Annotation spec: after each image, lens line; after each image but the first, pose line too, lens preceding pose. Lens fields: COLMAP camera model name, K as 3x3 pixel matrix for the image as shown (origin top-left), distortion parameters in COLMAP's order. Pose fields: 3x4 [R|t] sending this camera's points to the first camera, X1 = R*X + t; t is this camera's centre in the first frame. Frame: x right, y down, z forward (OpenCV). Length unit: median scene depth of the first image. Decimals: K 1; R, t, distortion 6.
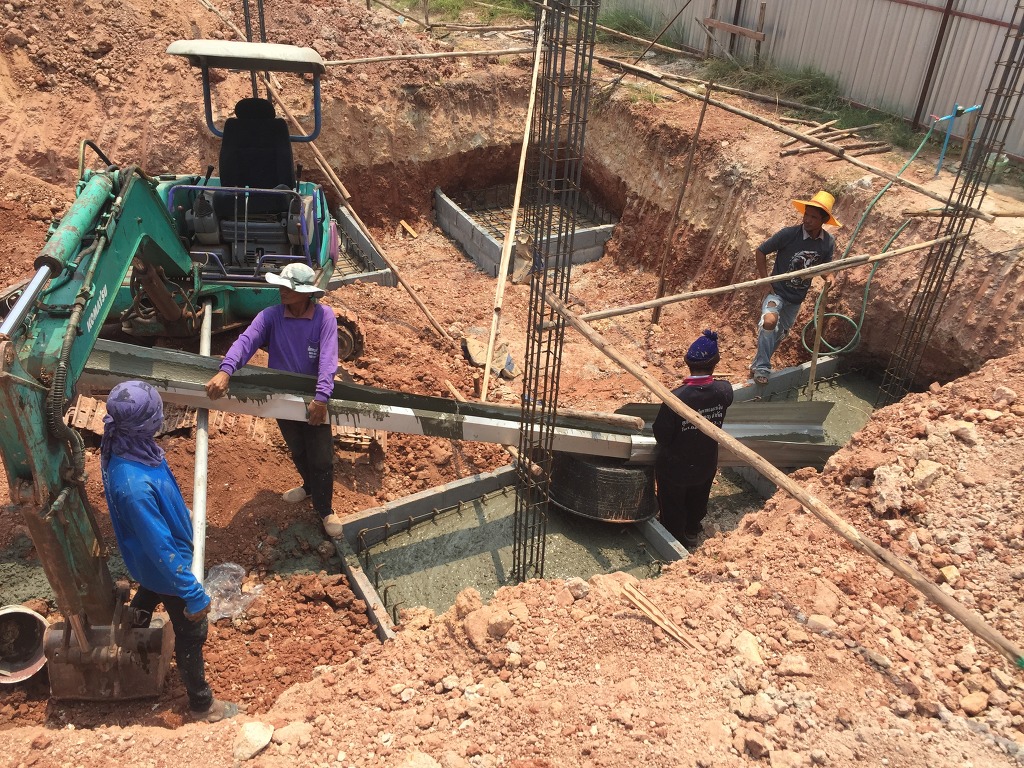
lens RADIAL K [[855.7, 0, 512.0], [0, 855.7, 384.0], [0, 0, 1]] dist [0.096559, -0.121491]
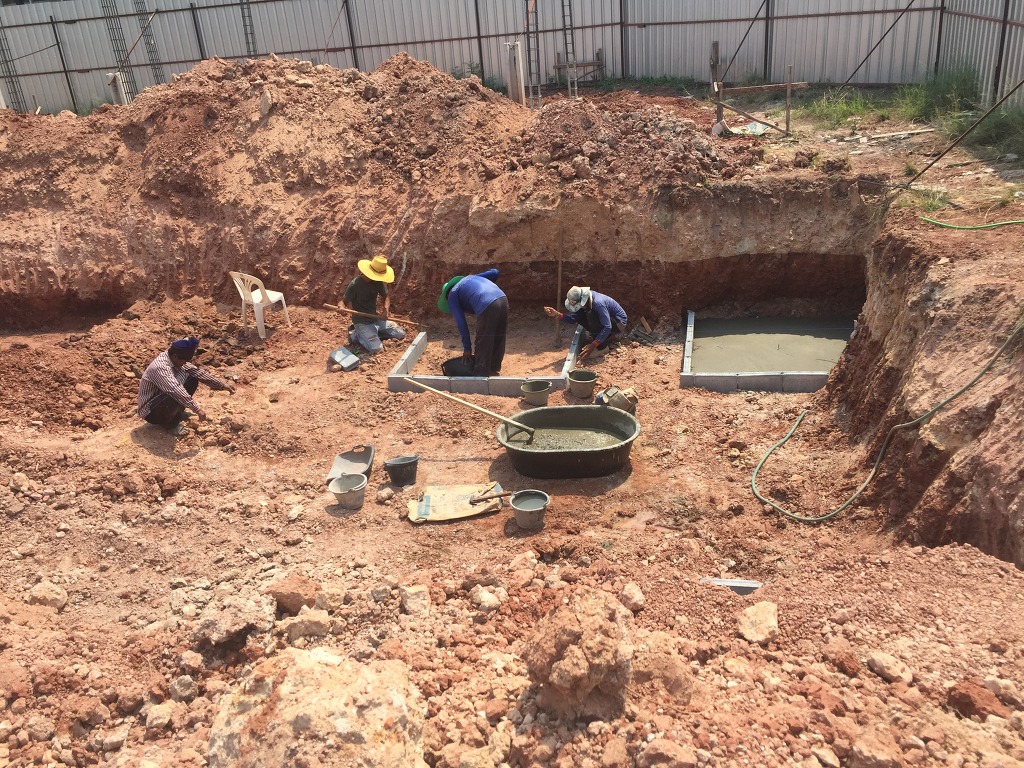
lens RADIAL K [[855.7, 0, 512.0], [0, 855.7, 384.0], [0, 0, 1]] dist [0.096559, -0.121491]
pose [[0.772874, 0.163030, -0.613259, 0.383698], [-0.242956, 0.968817, -0.048638, -0.040797], [0.586206, 0.186586, 0.788383, 0.179291]]
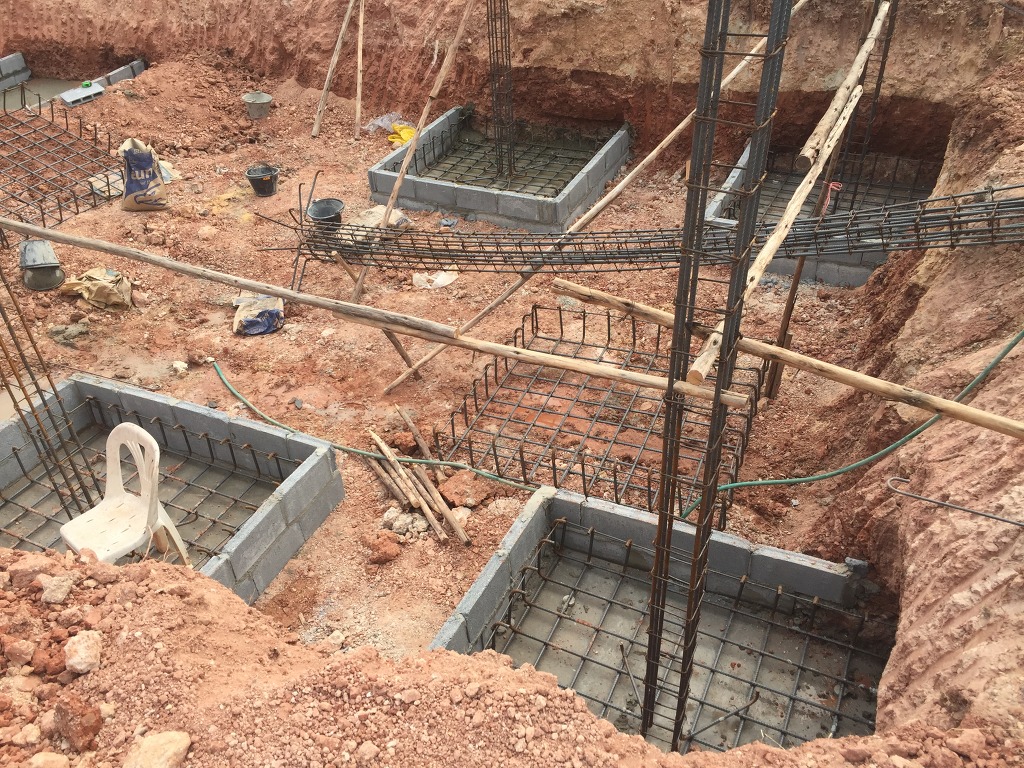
lens RADIAL K [[855.7, 0, 512.0], [0, 855.7, 384.0], [0, 0, 1]] dist [0.096559, -0.121491]
pose [[0.603924, 0.424081, -0.674856, 0.419931], [-0.370619, 0.899012, 0.233277, -0.137599], [0.705633, 0.109233, 0.700108, 0.371503]]
